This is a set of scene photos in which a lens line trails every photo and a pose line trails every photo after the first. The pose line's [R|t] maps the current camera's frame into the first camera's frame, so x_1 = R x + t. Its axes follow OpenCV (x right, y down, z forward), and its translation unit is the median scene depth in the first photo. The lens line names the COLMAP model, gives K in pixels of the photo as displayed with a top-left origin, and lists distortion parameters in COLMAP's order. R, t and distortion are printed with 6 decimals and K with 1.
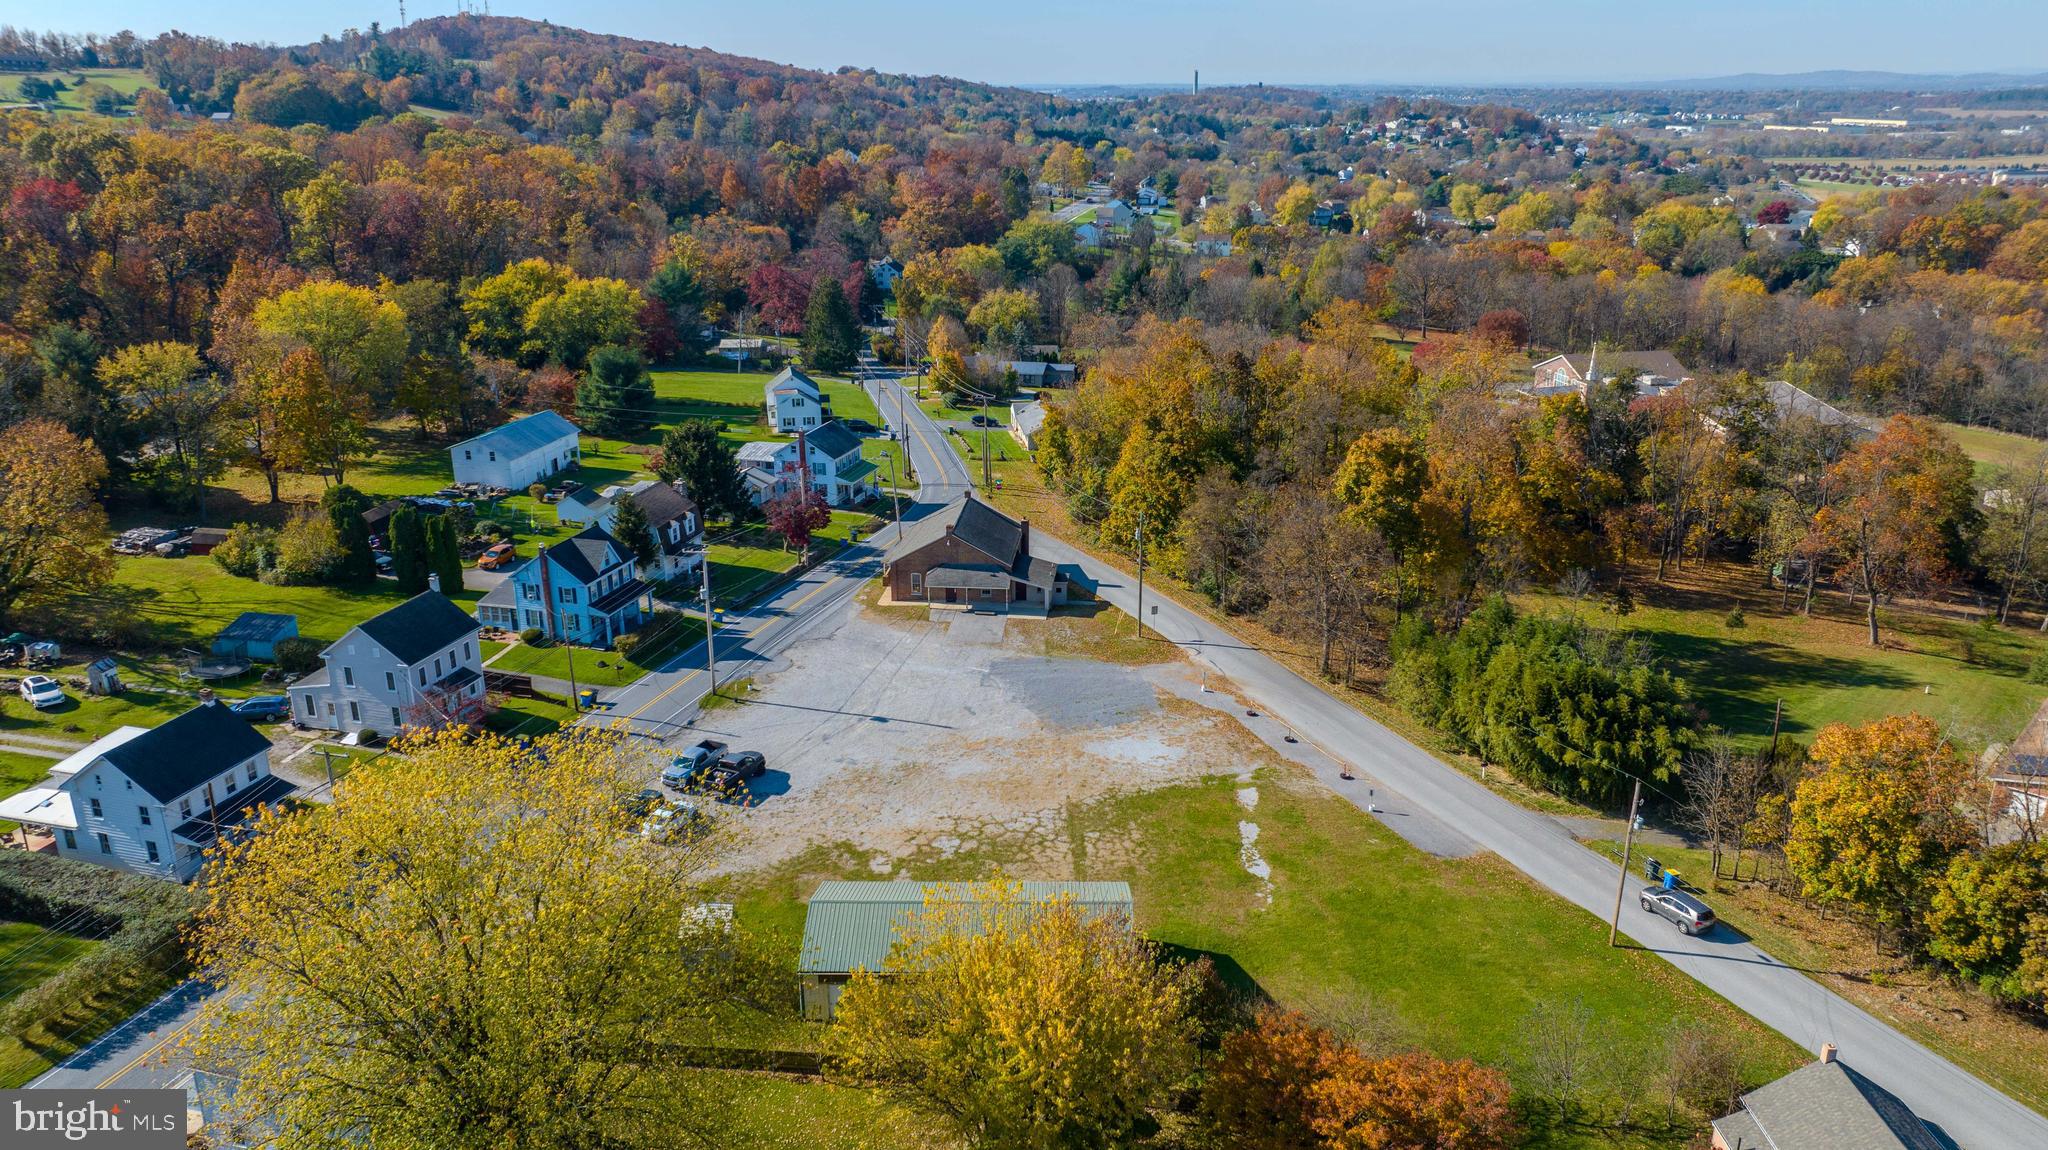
lens RADIAL K [[1450.4, 0, 1029.3], [0, 1450.4, 563.1], [0, 0, 1]] dist [-0.065230, 0.087980]
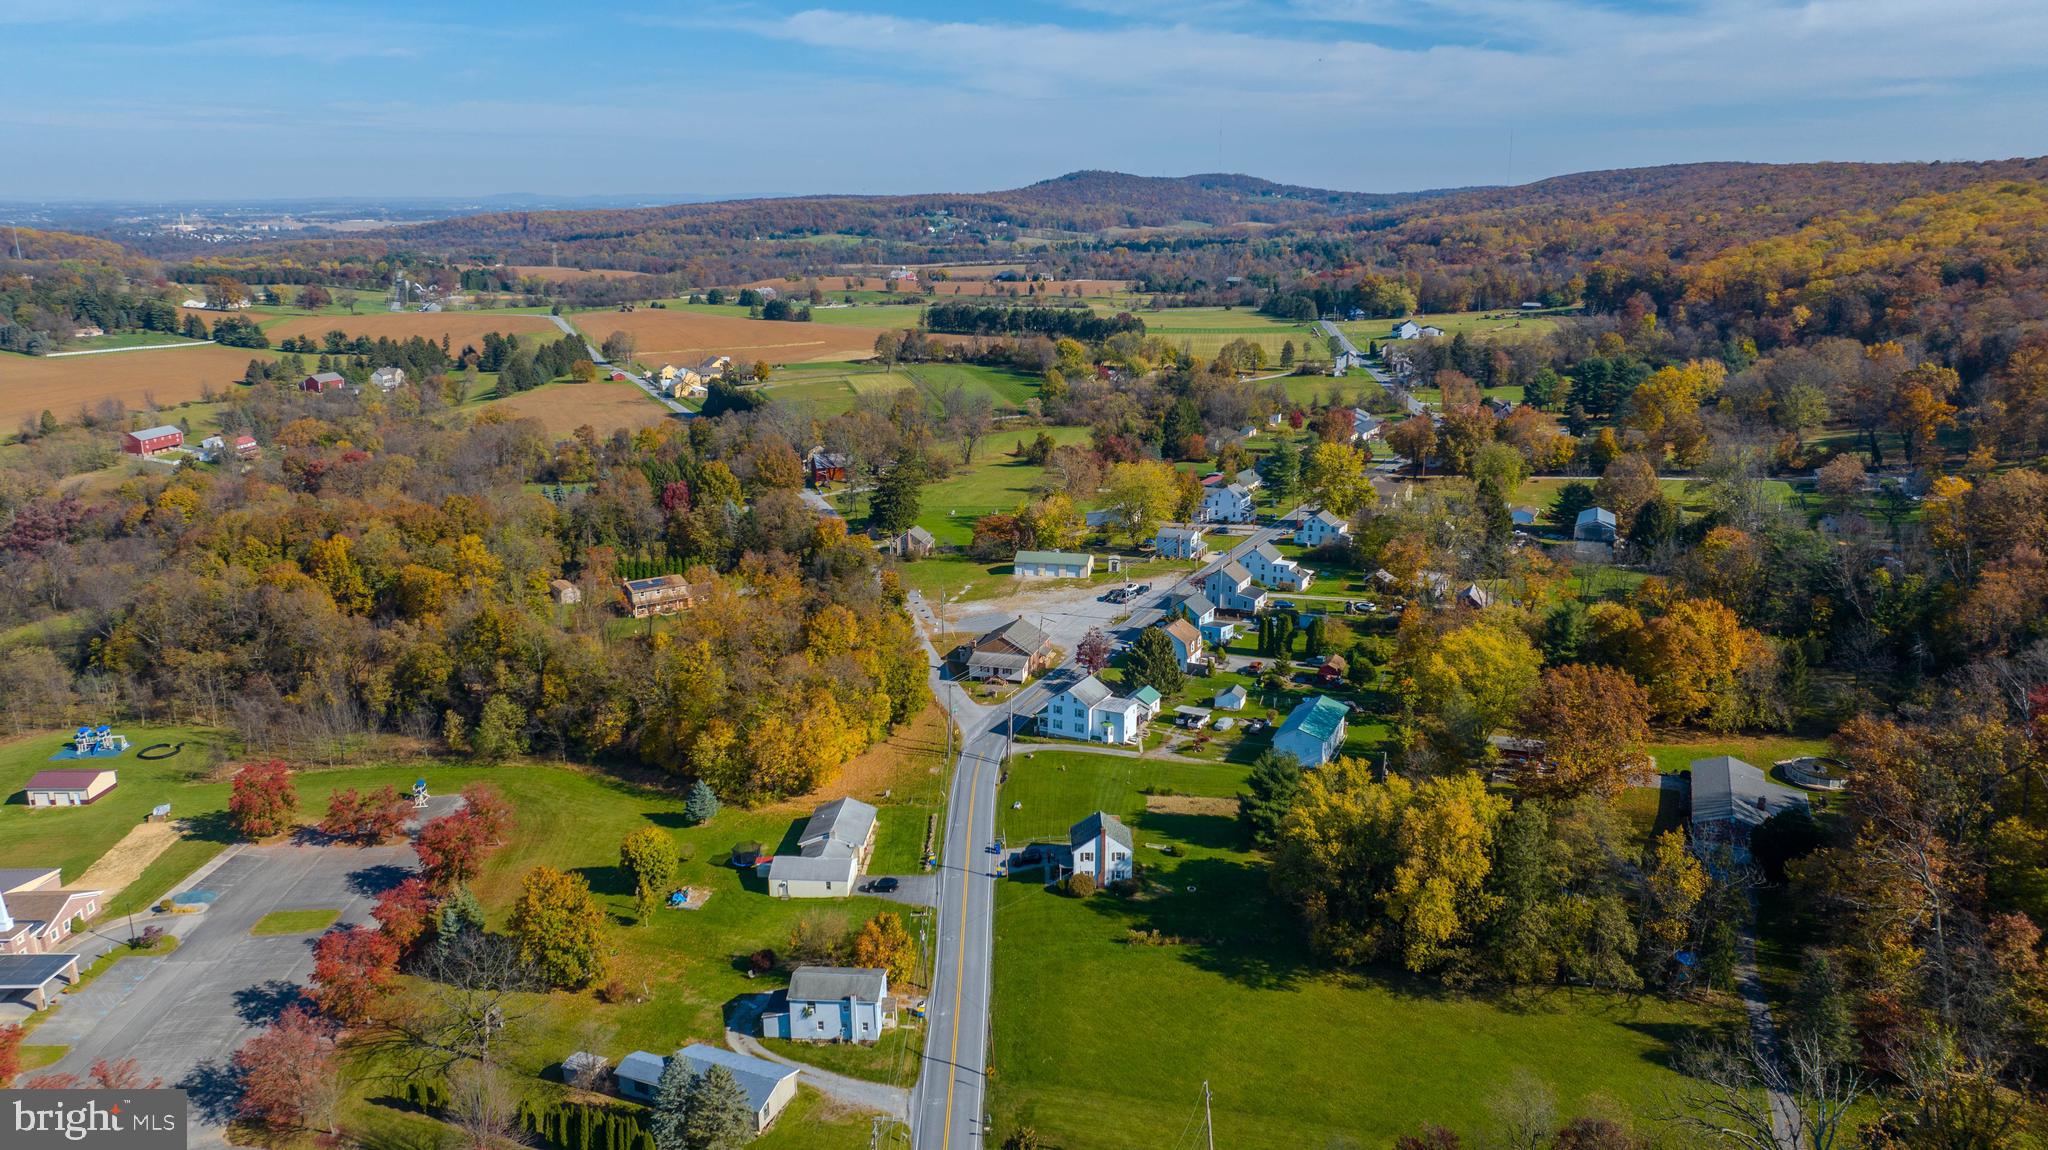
lens RADIAL K [[1438.4, 0, 1027.1], [0, 1438.4, 575.6], [0, 0, 1]] dist [-0.020013, 0.010915]
pose [[-0.981119, -0.049797, 0.186886, -0.453231], [0.062087, 0.834050, 0.548185, -1.224510], [-0.183171, 0.549437, -0.815210, 2.681494]]
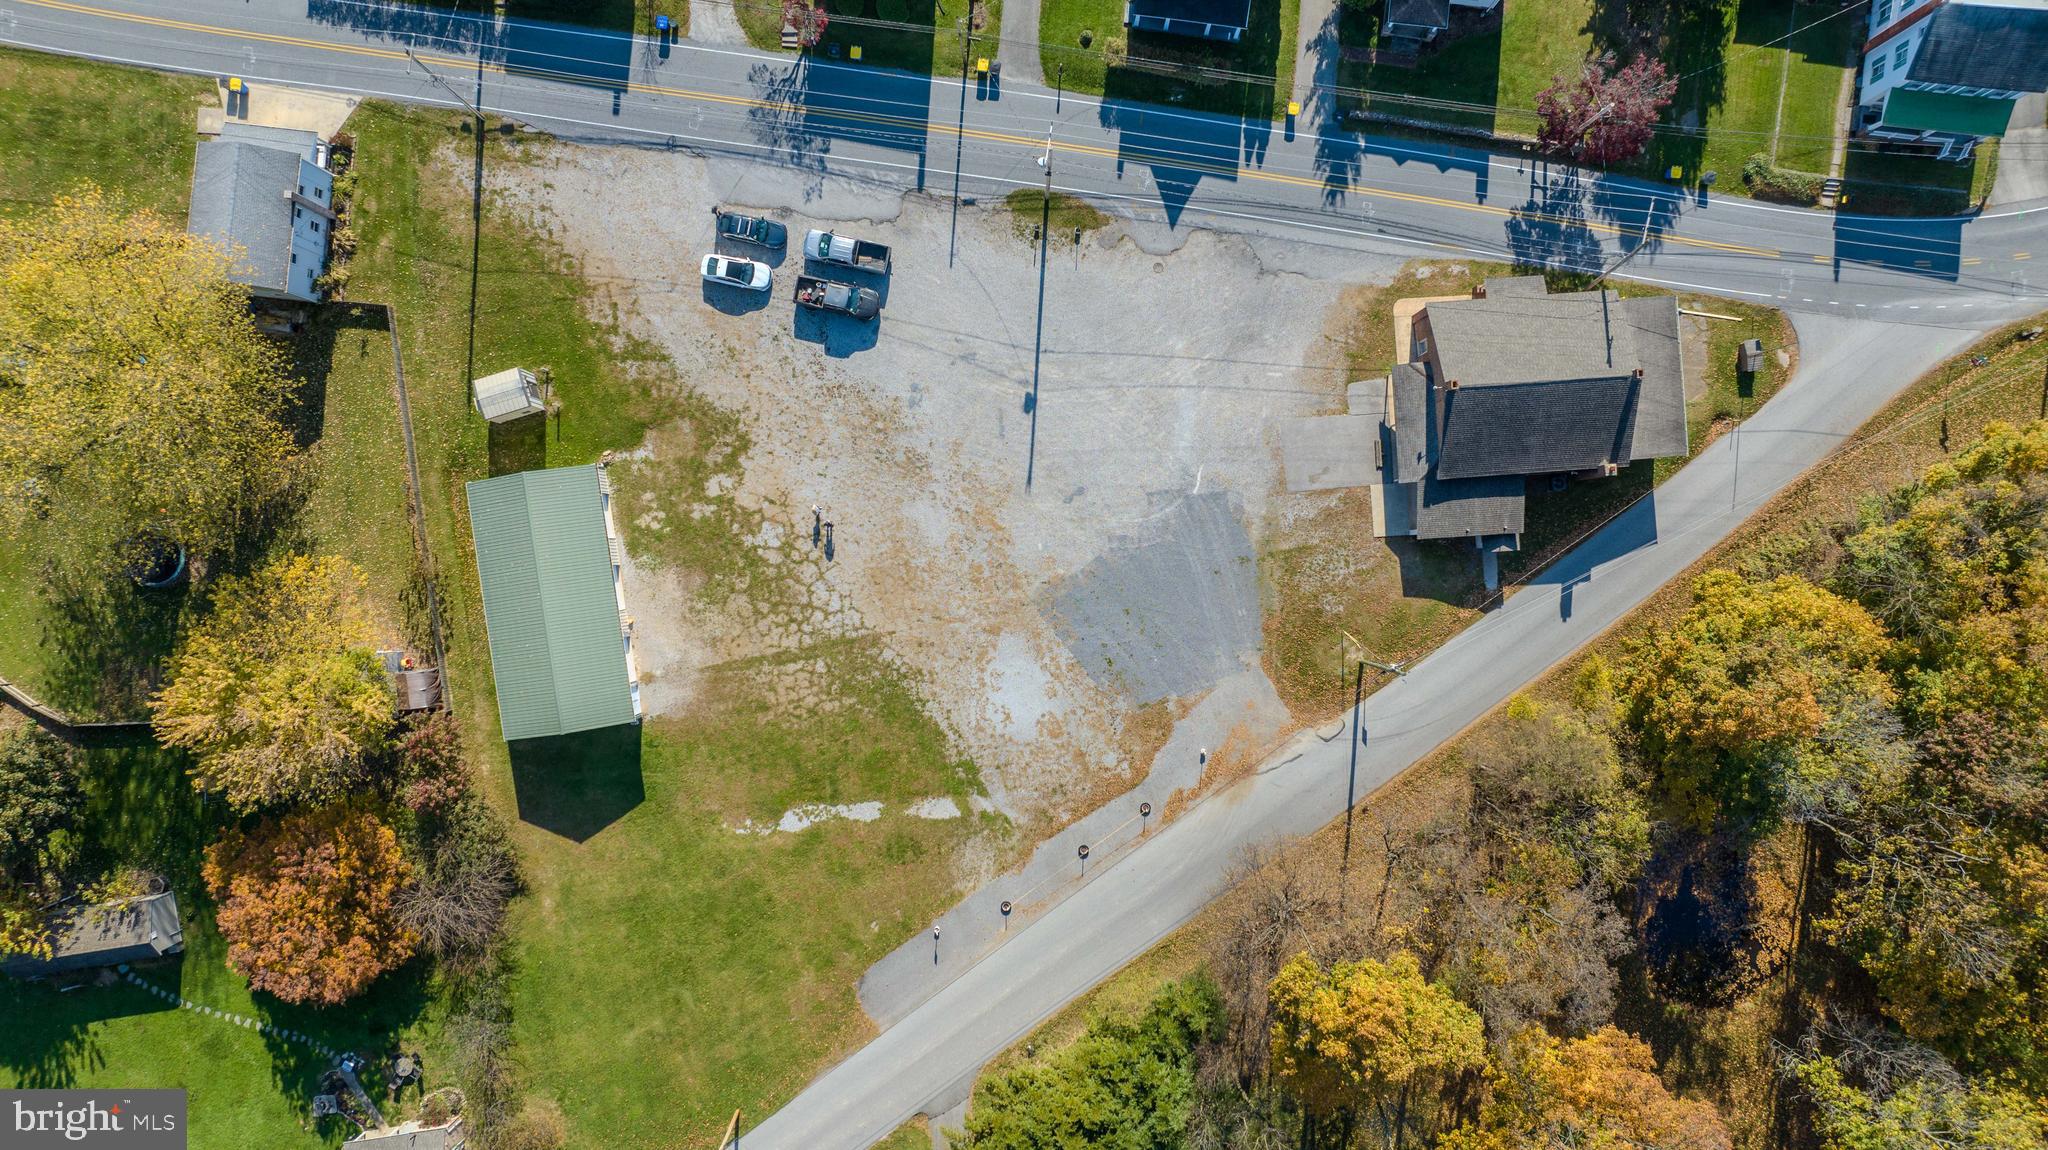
lens RADIAL K [[1438.4, 0, 1027.1], [0, 1438.4, 575.6], [0, 0, 1]] dist [-0.020013, 0.010915]
pose [[0.161541, 0.986788, 0.012424, -0.007016], [-0.306696, 0.038233, 0.951039, -0.609052], [0.937999, -0.157442, 0.308820, 0.589028]]
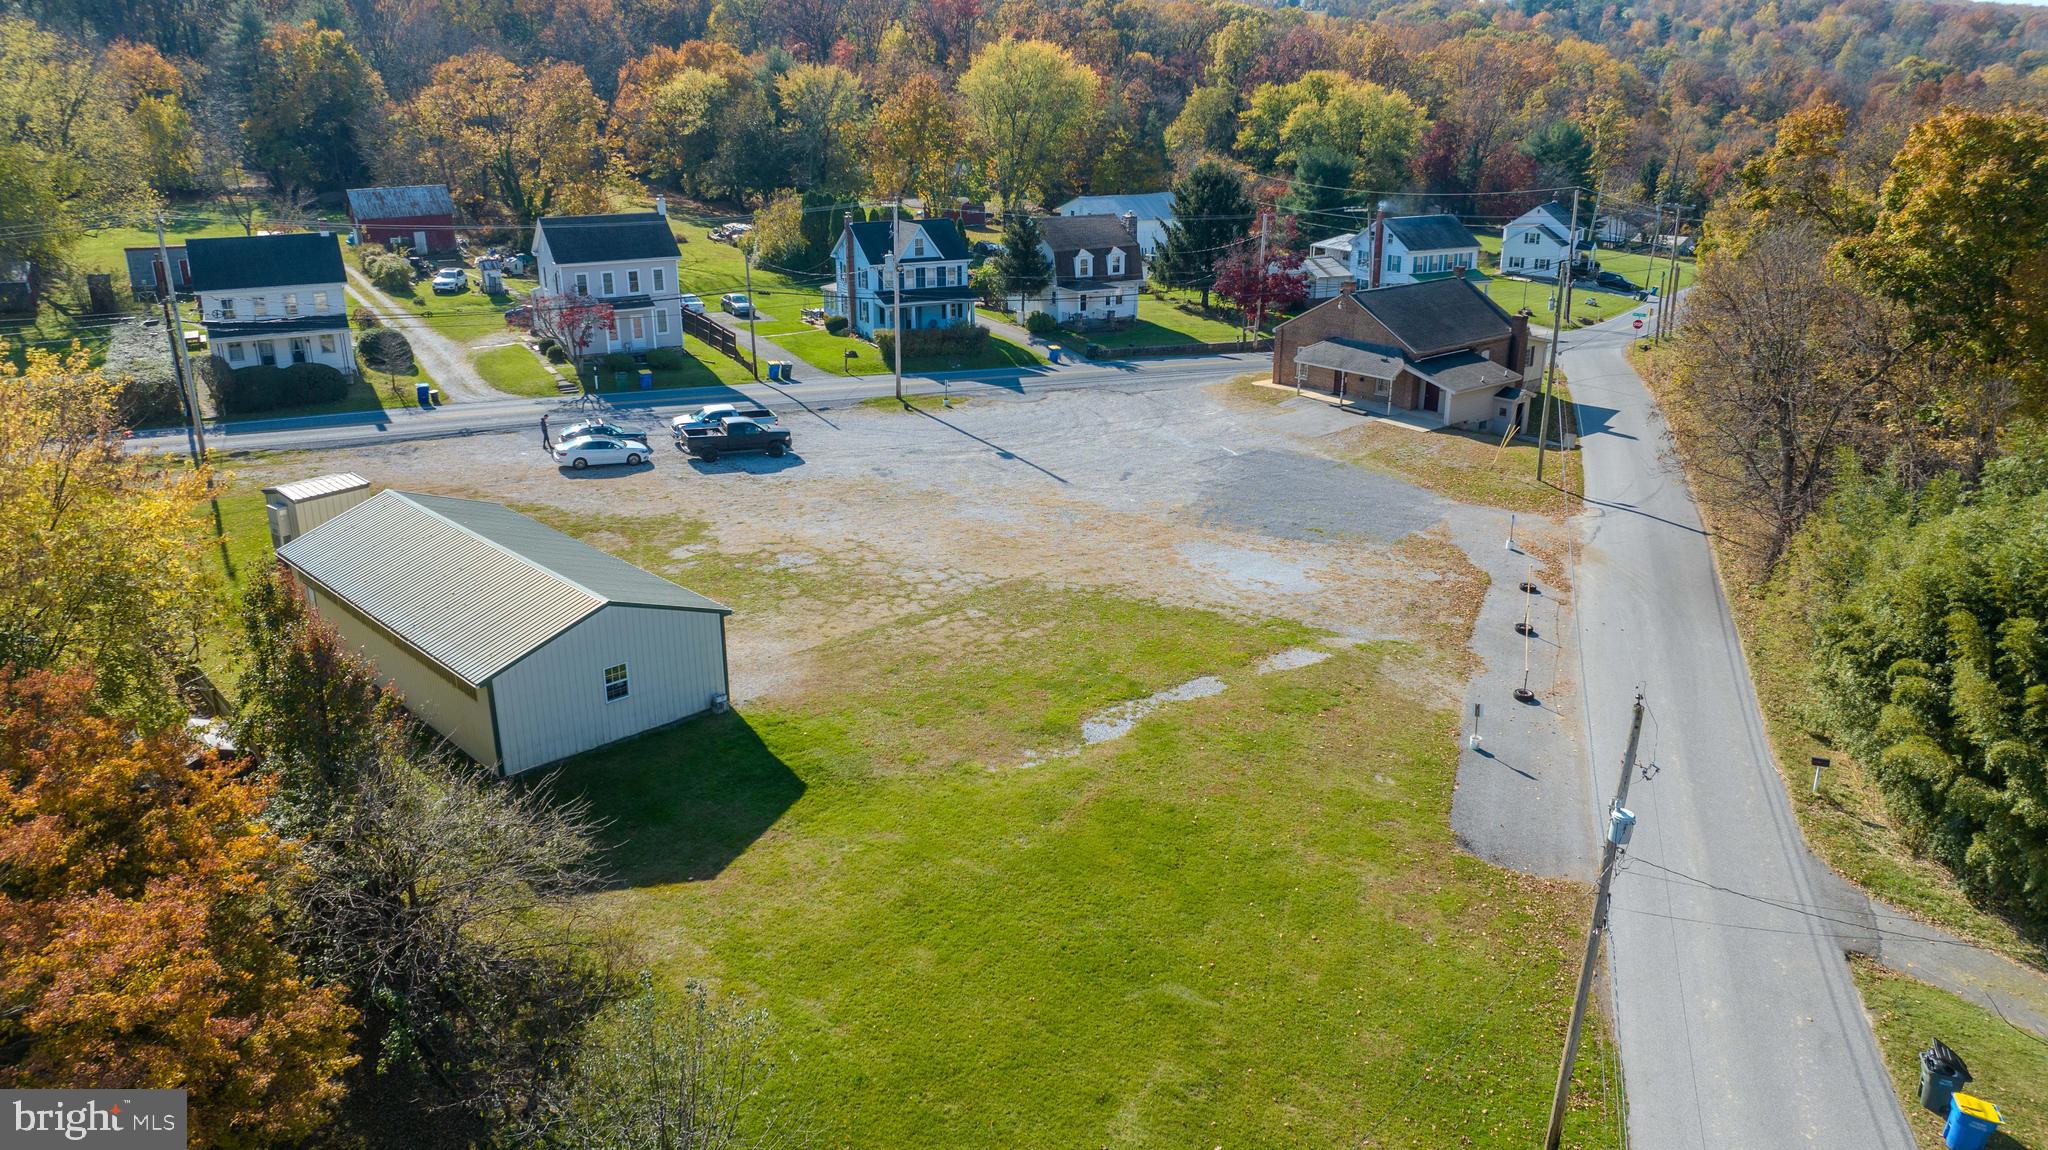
lens RADIAL K [[1438.4, 0, 1027.1], [0, 1438.4, 575.6], [0, 0, 1]] dist [-0.020013, 0.010915]
pose [[0.707627, 0.240065, -0.664554, 0.327644], [-0.228760, 0.967696, 0.105986, 0.073094], [0.668530, 0.077025, 0.739685, 0.400310]]
